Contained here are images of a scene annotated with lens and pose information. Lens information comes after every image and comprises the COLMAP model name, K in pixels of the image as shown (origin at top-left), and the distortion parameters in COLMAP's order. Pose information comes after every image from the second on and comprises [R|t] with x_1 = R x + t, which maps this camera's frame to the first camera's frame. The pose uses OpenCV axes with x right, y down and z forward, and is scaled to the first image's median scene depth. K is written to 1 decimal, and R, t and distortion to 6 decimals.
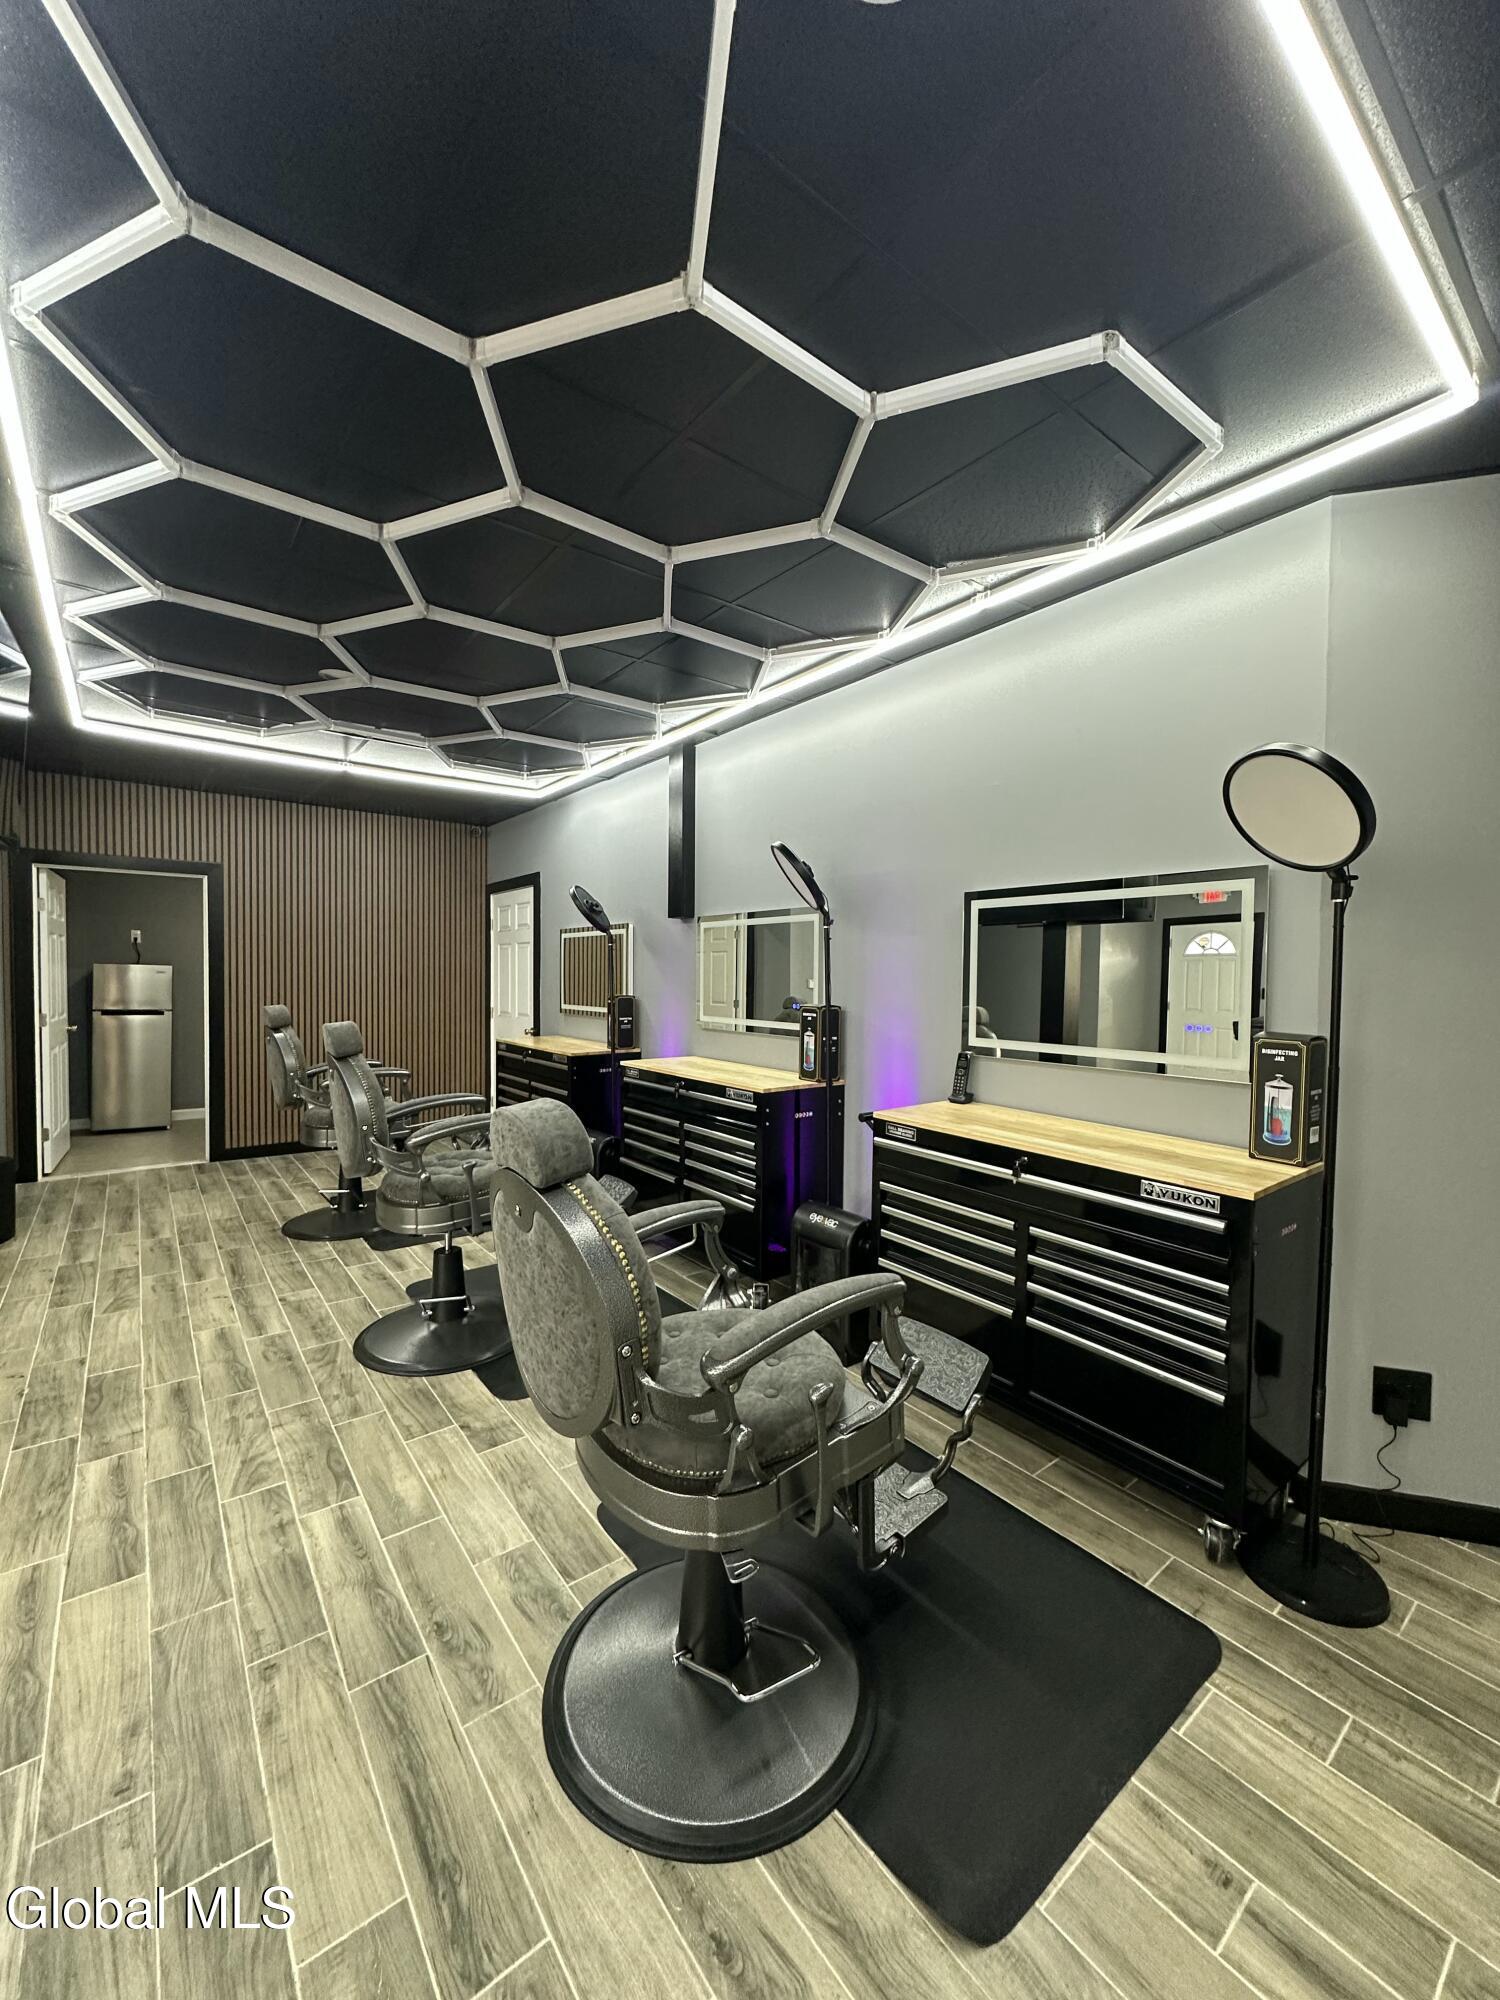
lens RADIAL K [[799.4, 0, 747.8], [0, 799.4, 989.6], [0, 0, 1]] dist [0.000897, 0.000078]
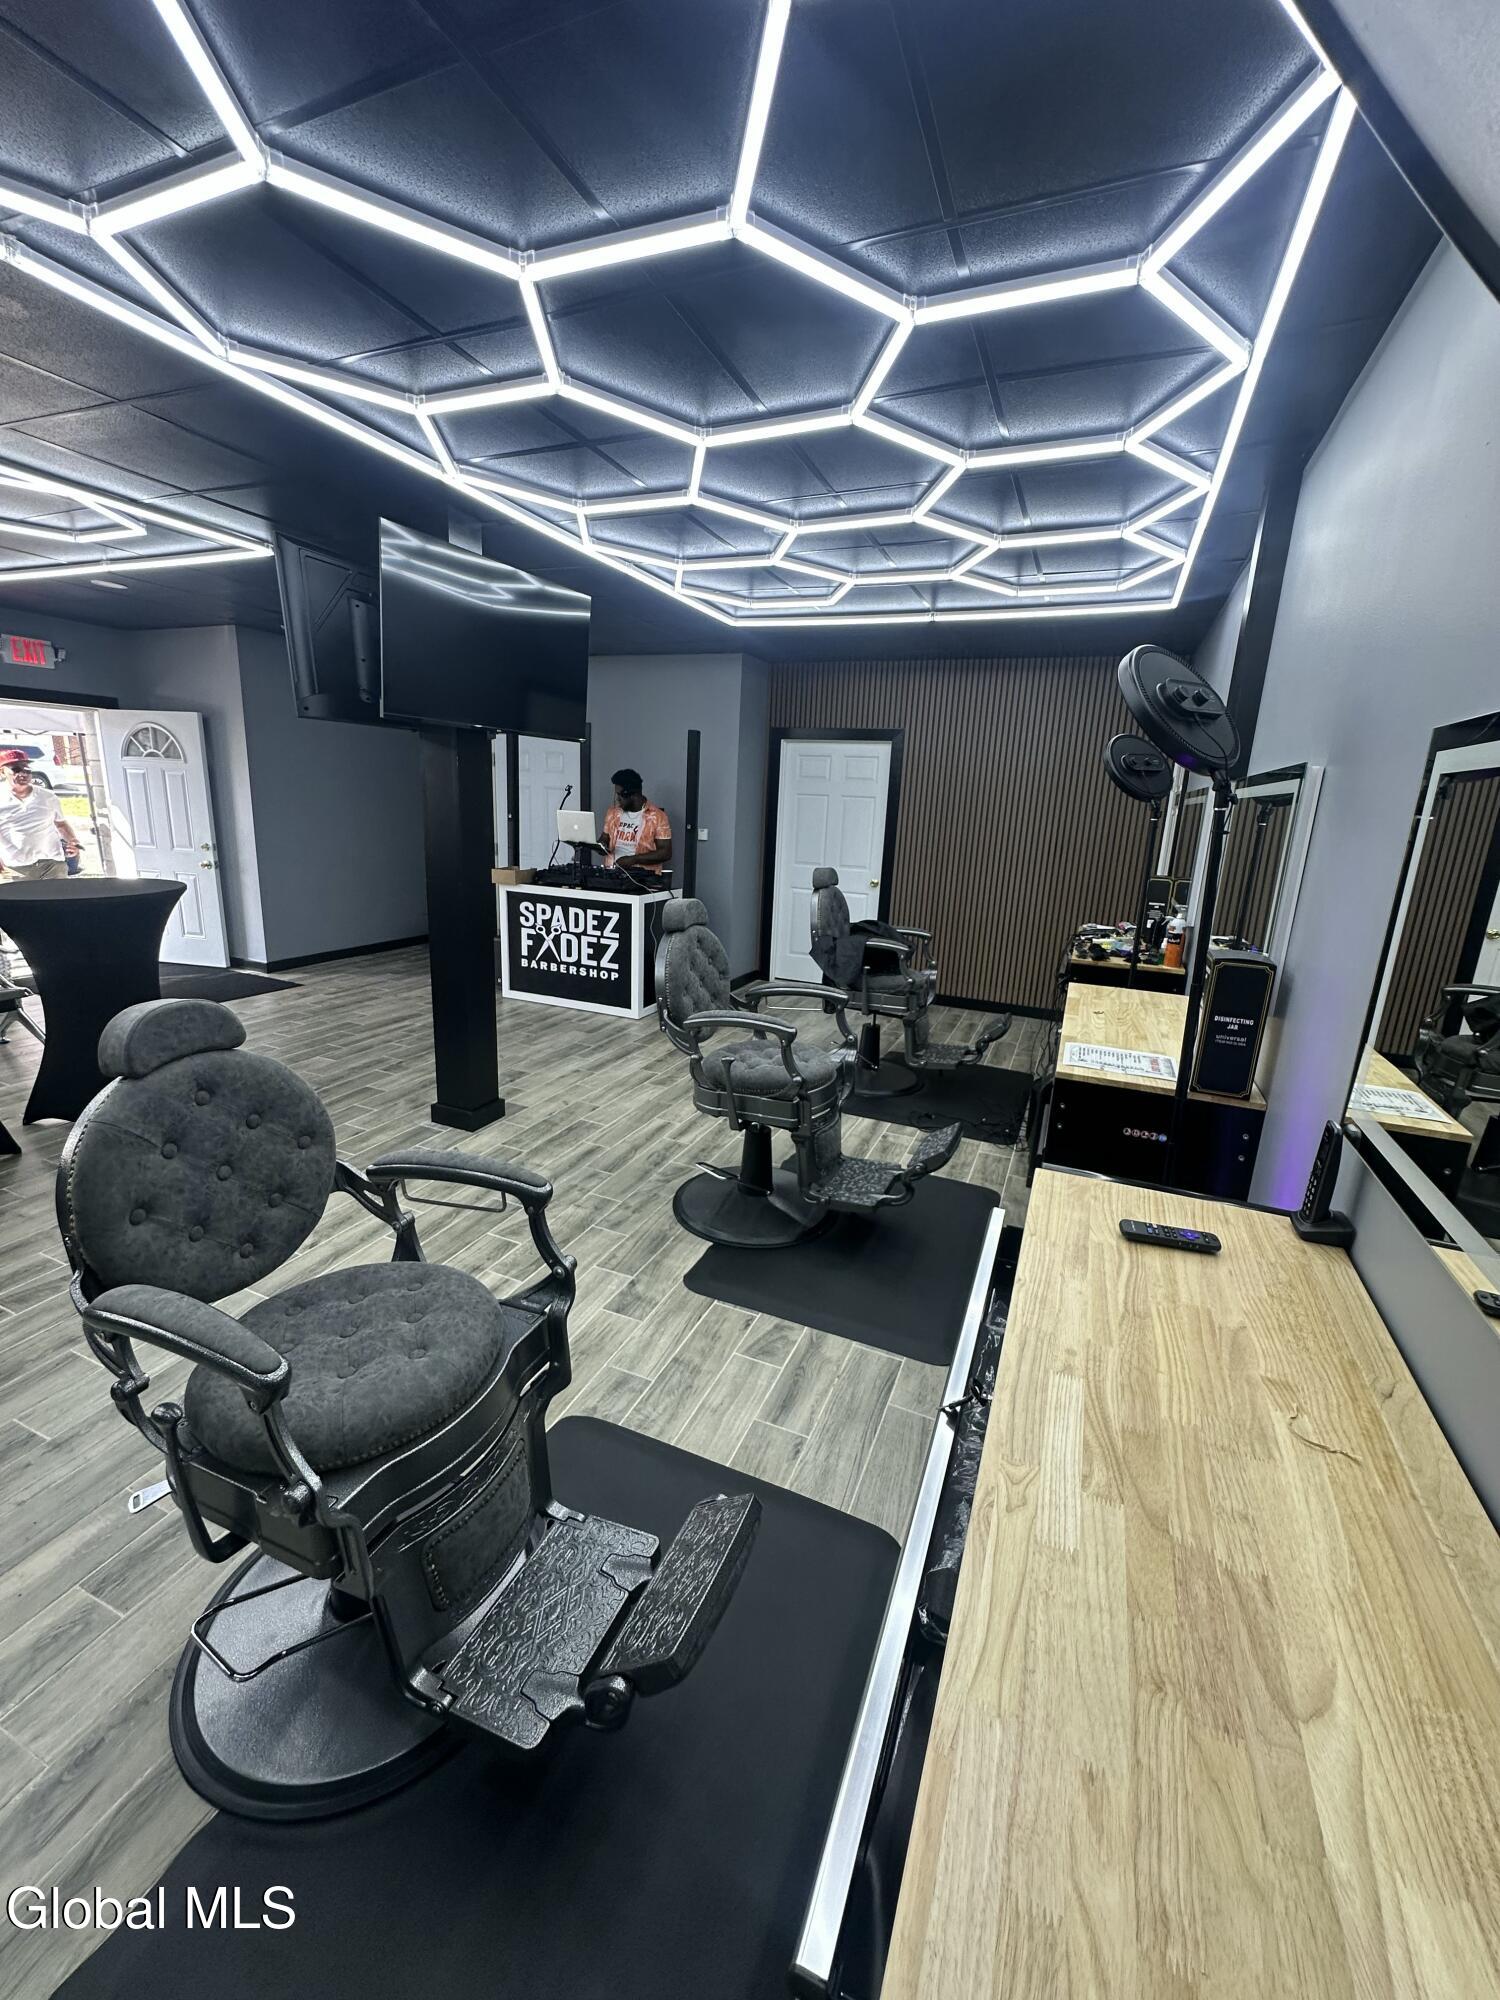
lens RADIAL K [[799.4, 0, 754.5], [0, 799.4, 1013.7], [0, 0, 1]] dist [0.000897, 0.000078]
pose [[0.495178, 0.239347, -0.835172, 0.460805], [-0.058757, 0.968328, 0.242670, -0.065176], [0.866802, -0.071092, 0.493558, 0.540570]]
